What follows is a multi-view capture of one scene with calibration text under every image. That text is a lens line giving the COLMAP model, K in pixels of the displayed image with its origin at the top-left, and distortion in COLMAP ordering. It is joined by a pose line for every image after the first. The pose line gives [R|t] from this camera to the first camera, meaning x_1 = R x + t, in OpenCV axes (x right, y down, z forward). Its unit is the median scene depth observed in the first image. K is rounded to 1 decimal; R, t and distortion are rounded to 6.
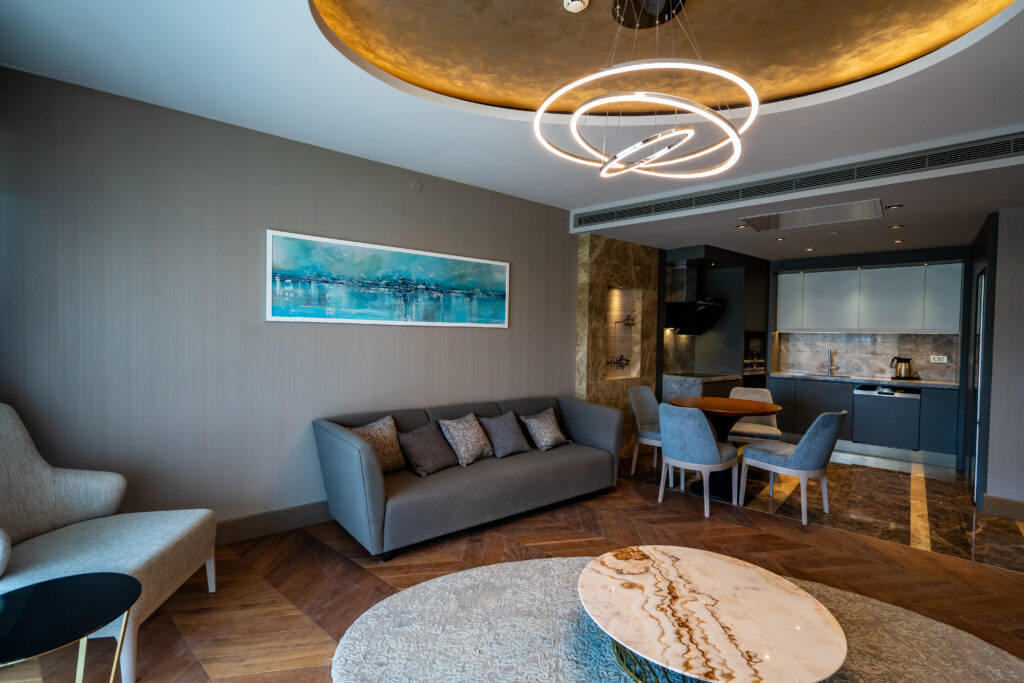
lens RADIAL K [[463.4, 0, 505.4], [0, 463.4, 344.2], [0, 0, 1]] dist [-0.002009, 0.000932]
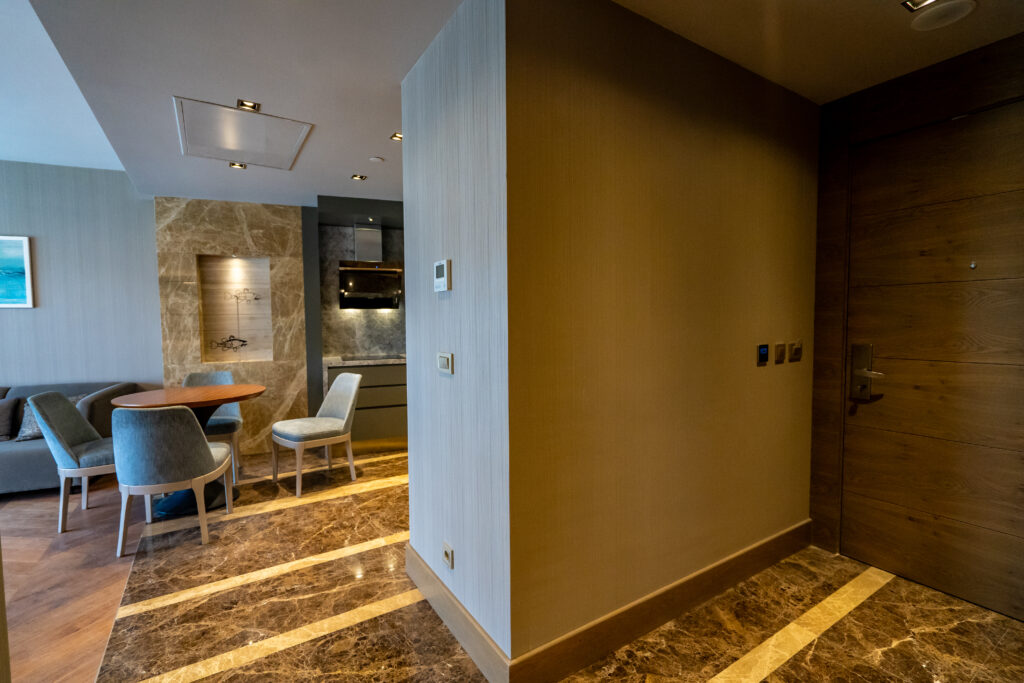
lens RADIAL K [[463.4, 0, 505.4], [0, 463.4, 344.2], [0, 0, 1]] dist [-0.002009, 0.000932]
pose [[0.959749, -0.012148, -0.280595, 0.965601], [0.021616, 0.999296, 0.030675, 0.024681], [0.280025, -0.035505, 0.959336, 0.311116]]
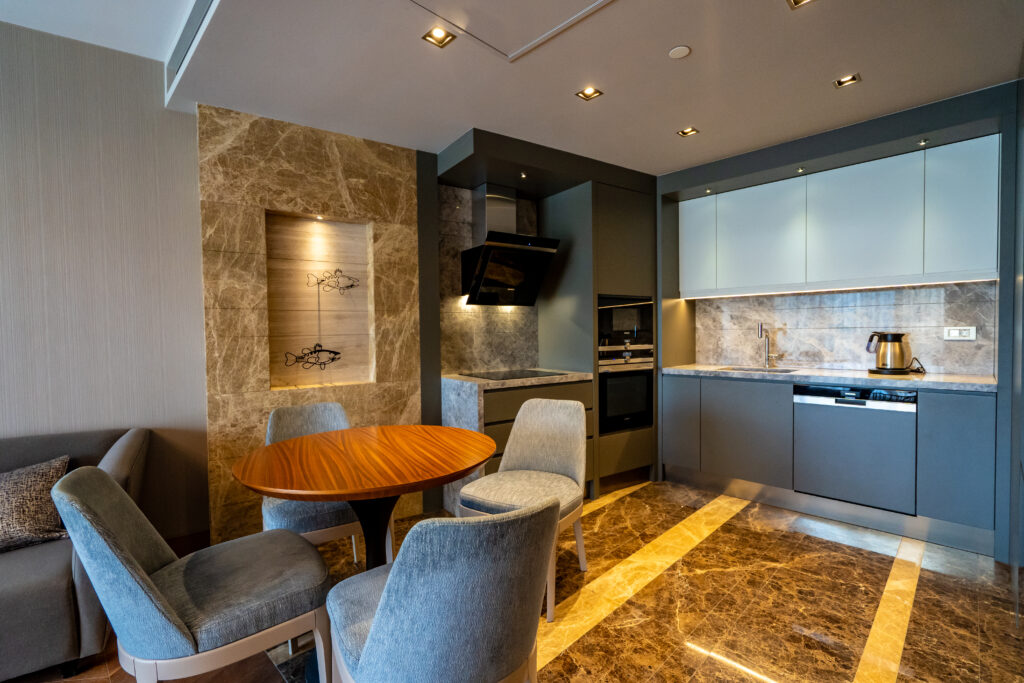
lens RADIAL K [[463.4, 0, 505.4], [0, 463.4, 344.2], [0, 0, 1]] dist [-0.002009, 0.000932]
pose [[0.996981, -0.030913, -0.071225, 0.496753], [0.031316, 0.999499, 0.004548, 0.028709], [0.071049, -0.006764, 0.997450, 0.475609]]
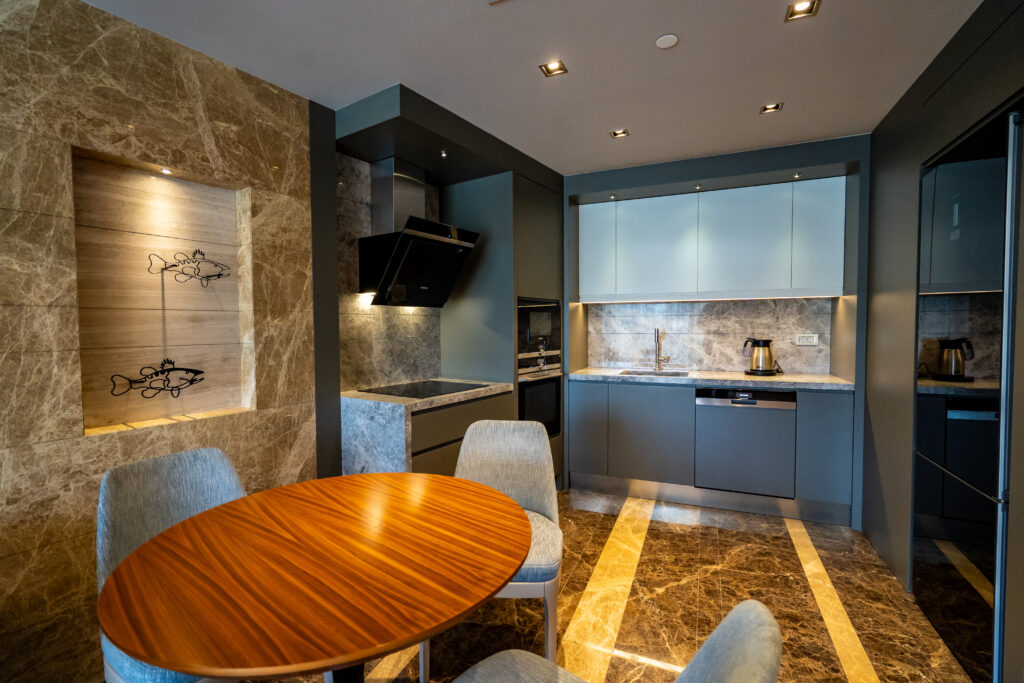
lens RADIAL K [[463.4, 0, 505.4], [0, 463.4, 344.2], [0, 0, 1]] dist [-0.002009, 0.000932]
pose [[0.951218, -0.037357, 0.306251, 0.384547], [0.031447, 0.999212, 0.024210, 0.011934], [-0.306914, -0.013398, 0.951643, 0.570109]]
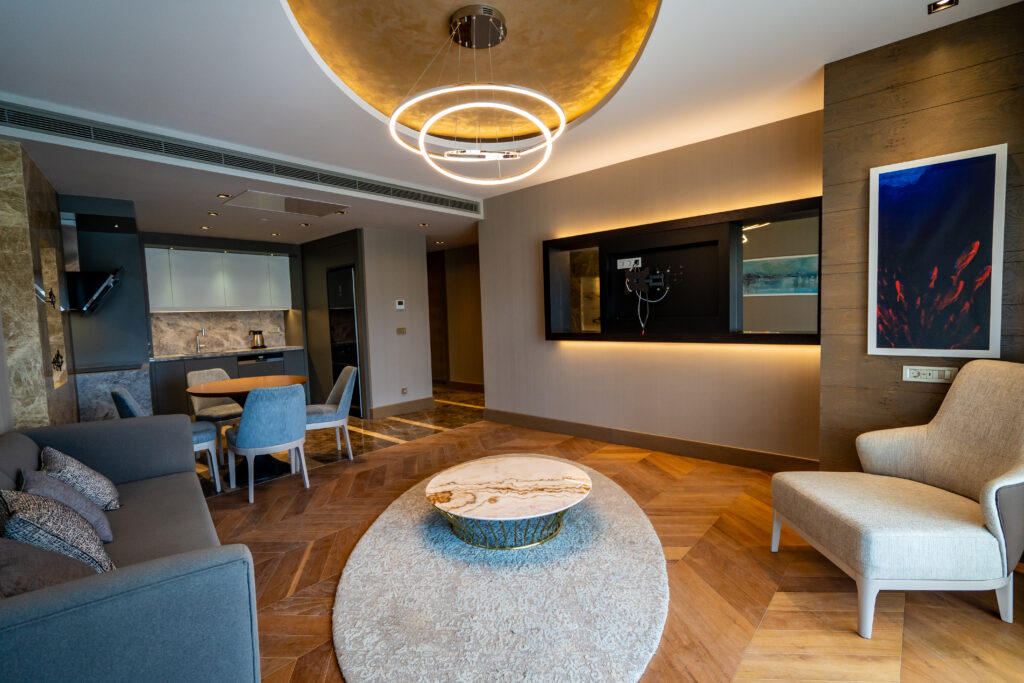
lens RADIAL K [[463.4, 0, 505.4], [0, 463.4, 344.2], [0, 0, 1]] dist [-0.002009, 0.000932]
pose [[0.007580, -0.086973, 0.996182, -0.379095], [0.054237, 0.994780, 0.086438, -0.005124], [-0.998499, 0.053375, 0.012258, 0.366289]]
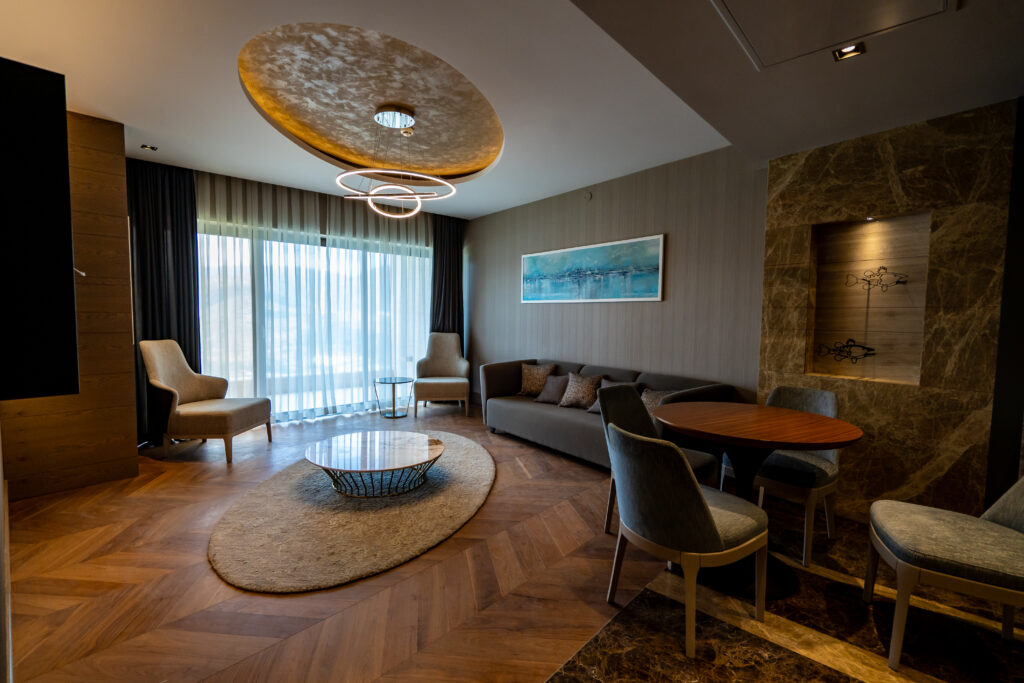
lens RADIAL K [[463.4, 0, 505.4], [0, 463.4, 344.2], [0, 0, 1]] dist [-0.002009, 0.000932]
pose [[-0.018963, 0.044669, -0.998822, 0.822707], [-0.035723, 0.998333, 0.045325, 0.019685], [0.999182, 0.036541, -0.017335, 0.571170]]
